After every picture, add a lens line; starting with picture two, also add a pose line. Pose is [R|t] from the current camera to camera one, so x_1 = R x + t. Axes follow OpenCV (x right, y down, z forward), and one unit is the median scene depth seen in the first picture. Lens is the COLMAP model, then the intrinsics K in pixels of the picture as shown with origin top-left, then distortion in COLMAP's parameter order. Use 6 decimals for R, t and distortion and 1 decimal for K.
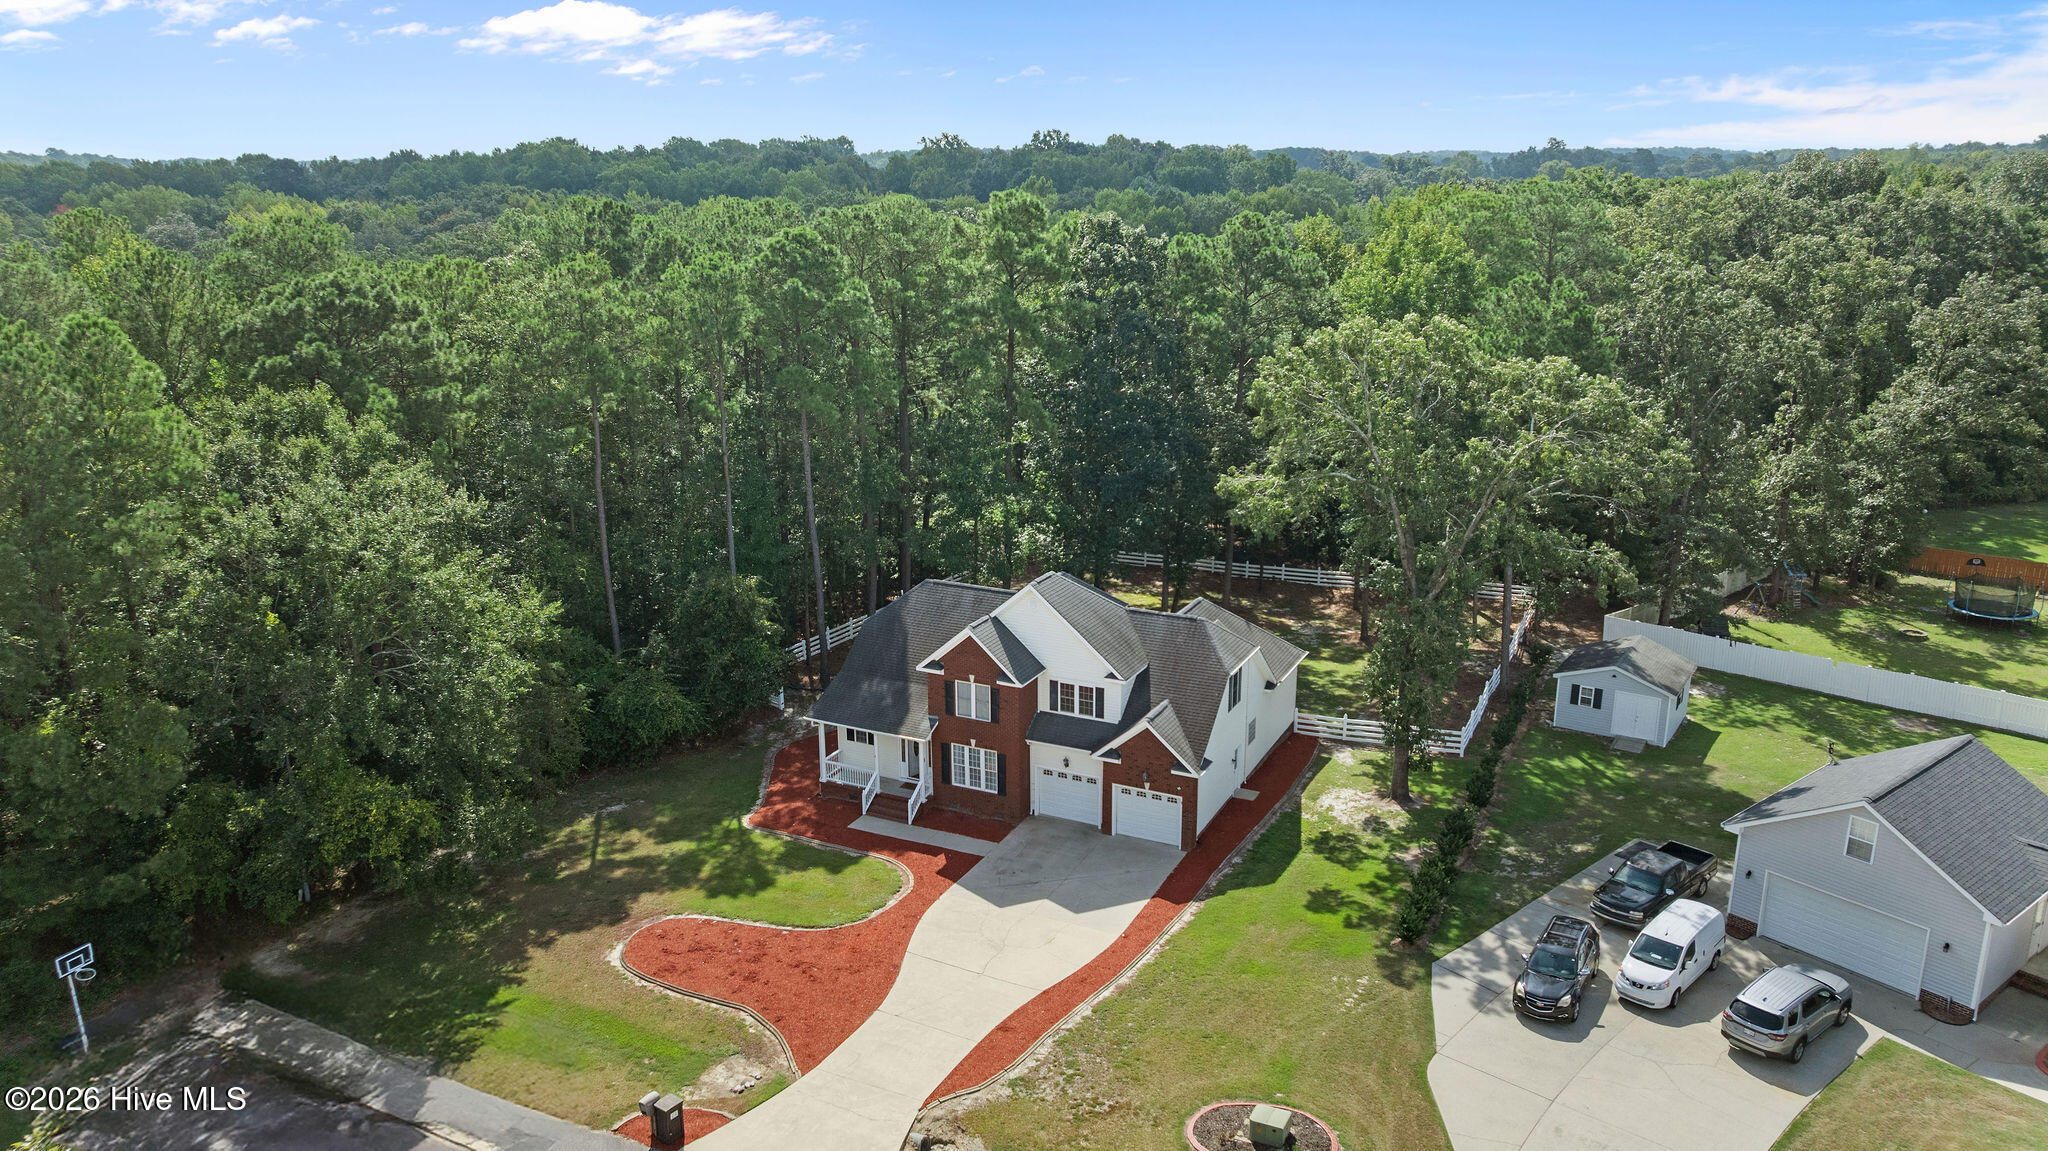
lens RADIAL K [[1460.5, 0, 1016.3], [0, 1460.5, 581.5], [0, 0, 1]] dist [-0.027070, 0.020265]
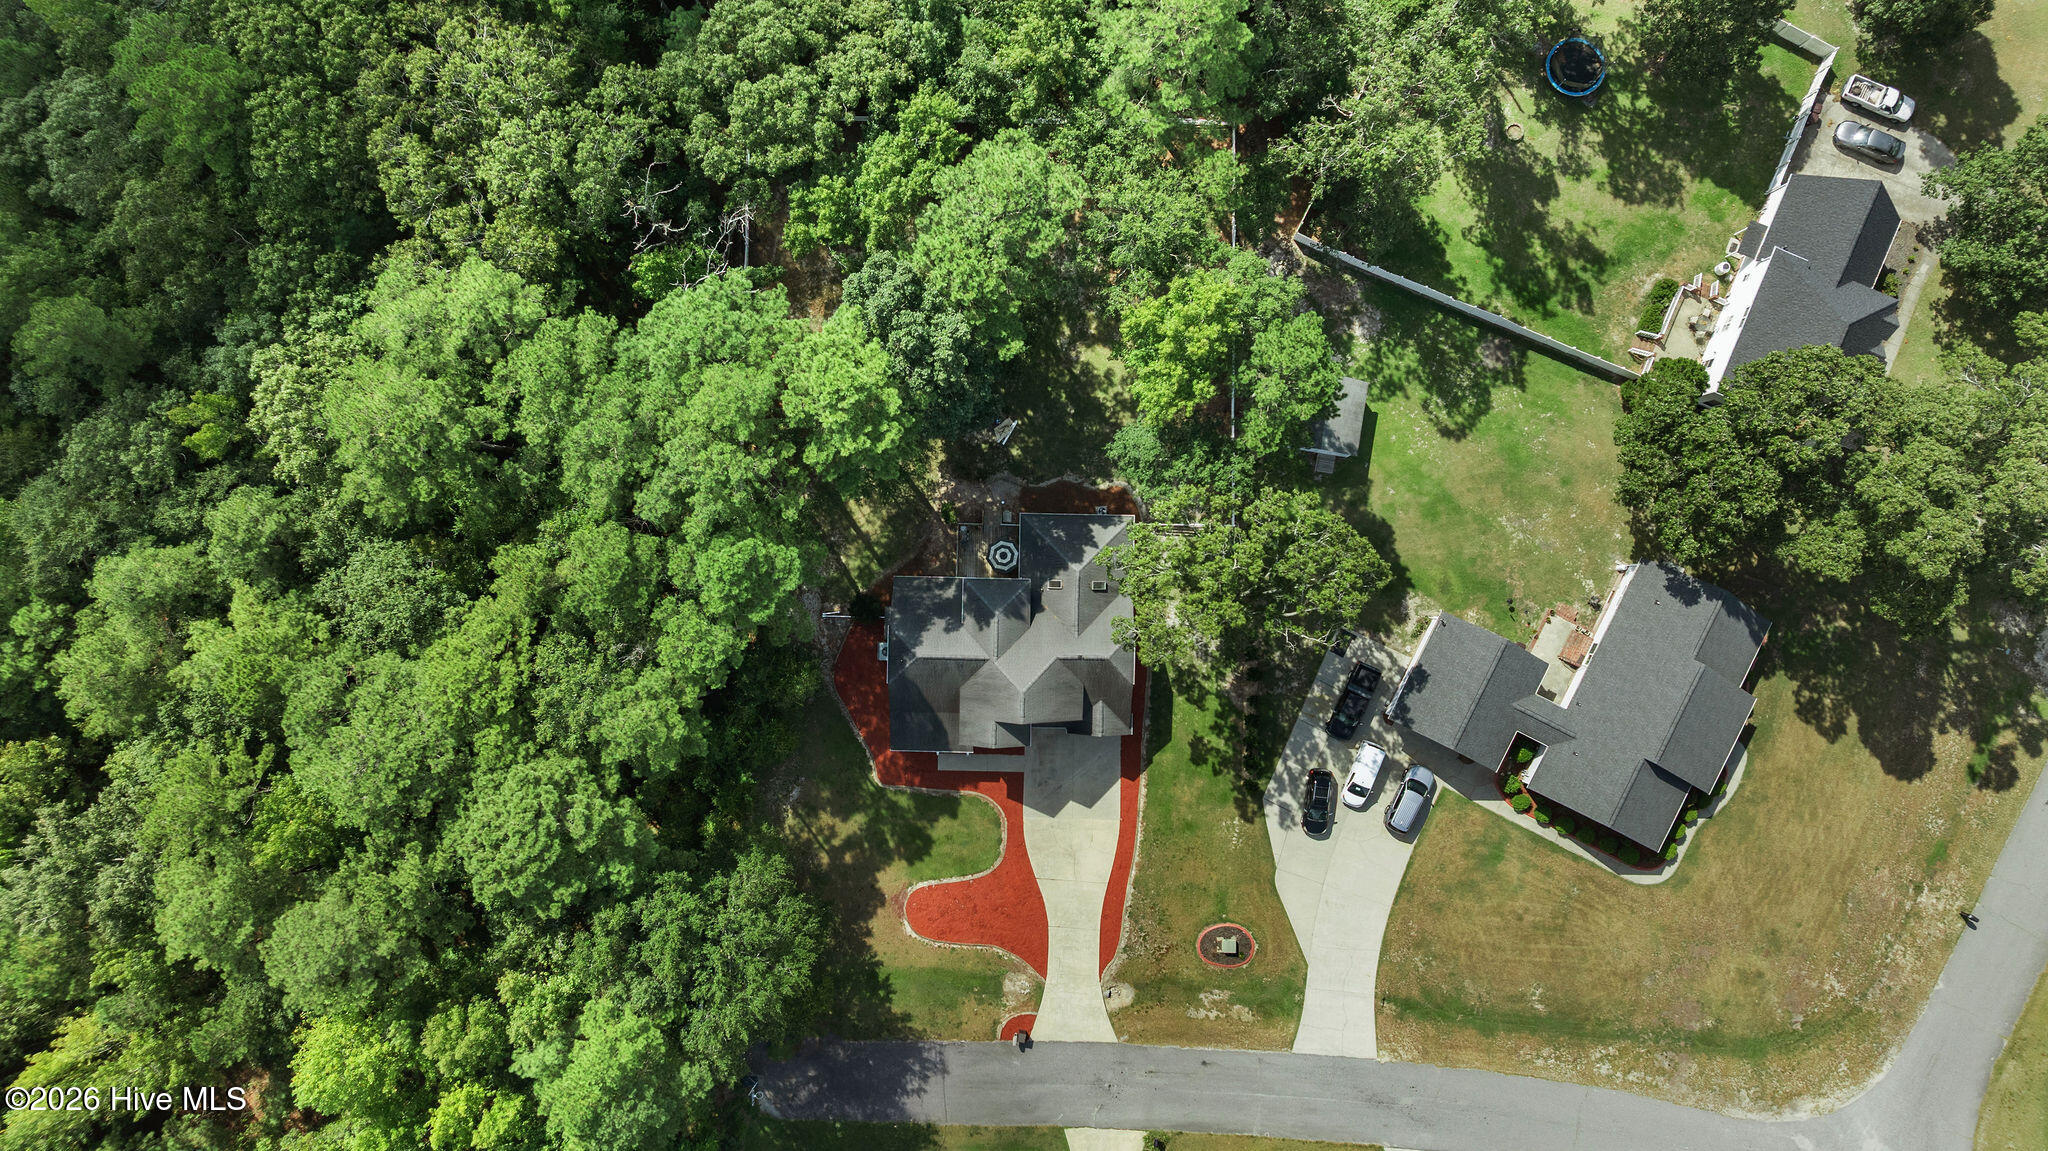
lens RADIAL K [[1460.5, 0, 1011.6], [0, 1460.5, 583.2], [0, 0, 1]] dist [-0.027070, 0.020265]
pose [[0.903007, -0.429603, -0.004435, 0.075723], [0.125869, 0.254673, 0.958801, -1.635522], [-0.410774, -0.866362, 0.284045, 0.663873]]
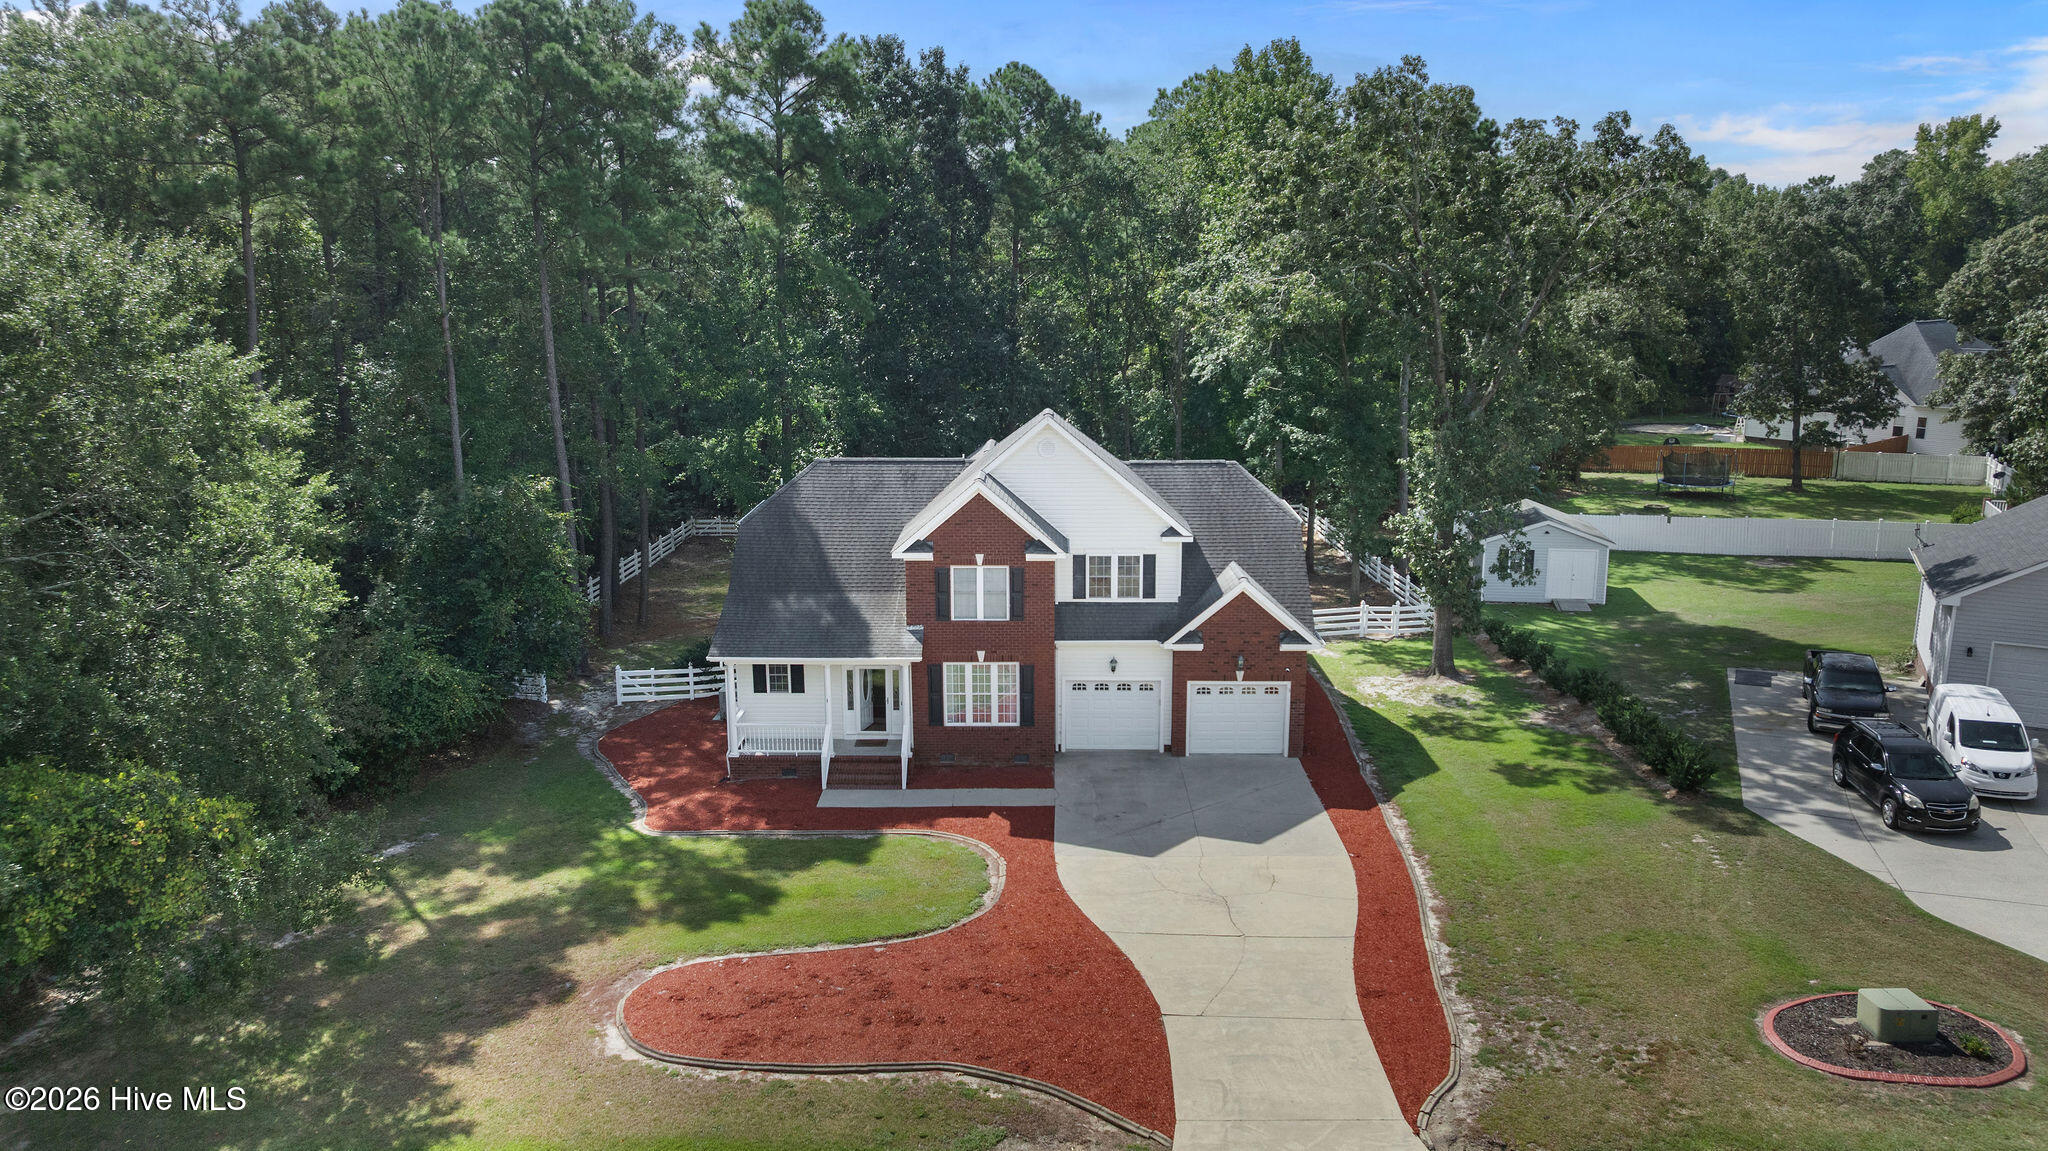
lens RADIAL K [[1460.5, 0, 1016.6], [0, 1460.5, 582.0], [0, 0, 1]] dist [-0.027070, 0.020265]
pose [[0.905167, -0.090409, 0.415330, -0.301863], [0.116940, 0.992379, -0.038837, 0.106318], [-0.408653, 0.083723, 0.908842, 0.369812]]
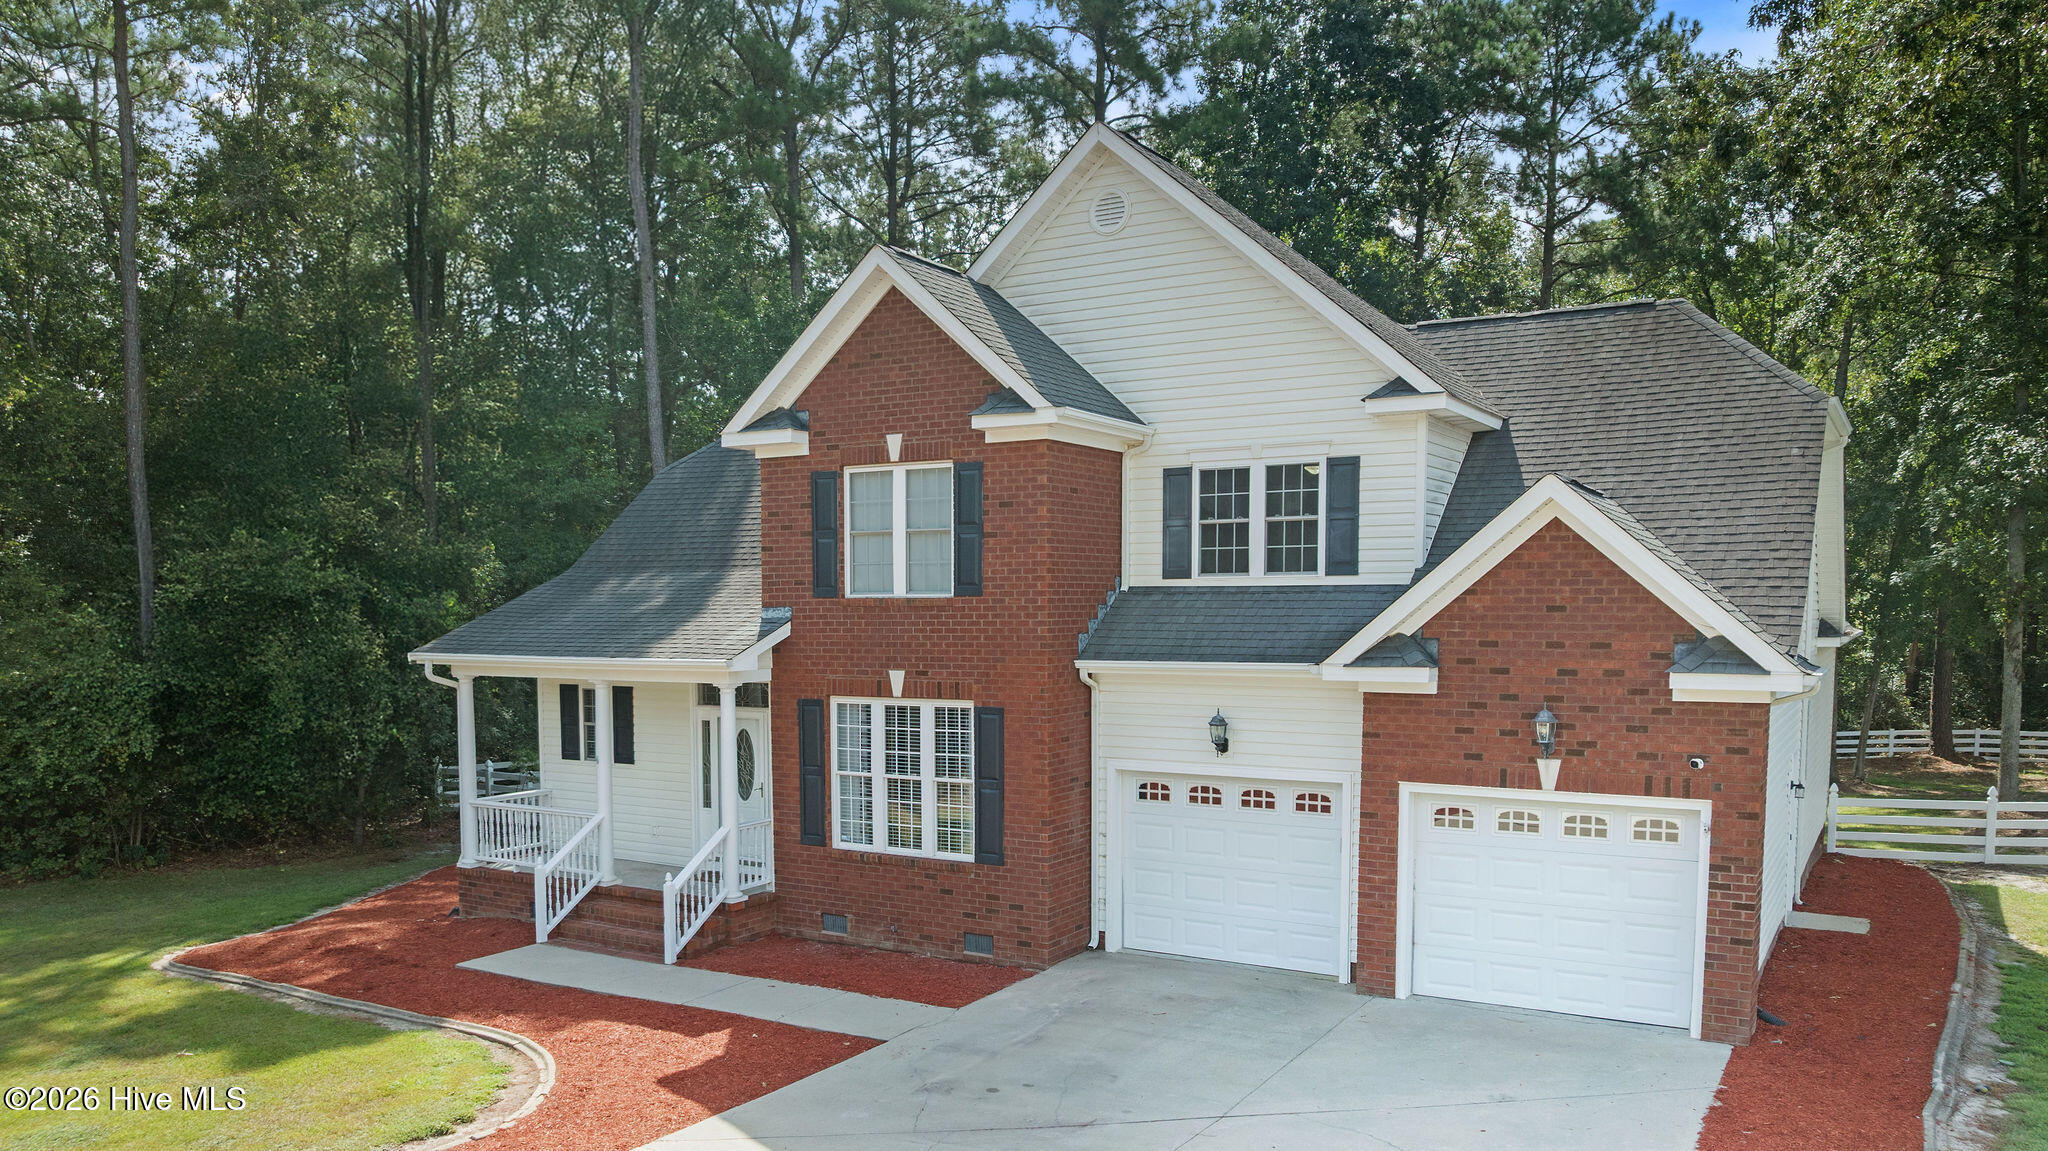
lens RADIAL K [[1460.5, 0, 1030.9], [0, 1460.5, 737.5], [0, 0, 1]] dist [-0.027070, 0.020265]
pose [[0.997371, 0.012789, -0.071323, 0.018258], [-0.026522, 0.980429, -0.195080, 0.180358], [0.067433, 0.196459, 0.978191, 0.729966]]
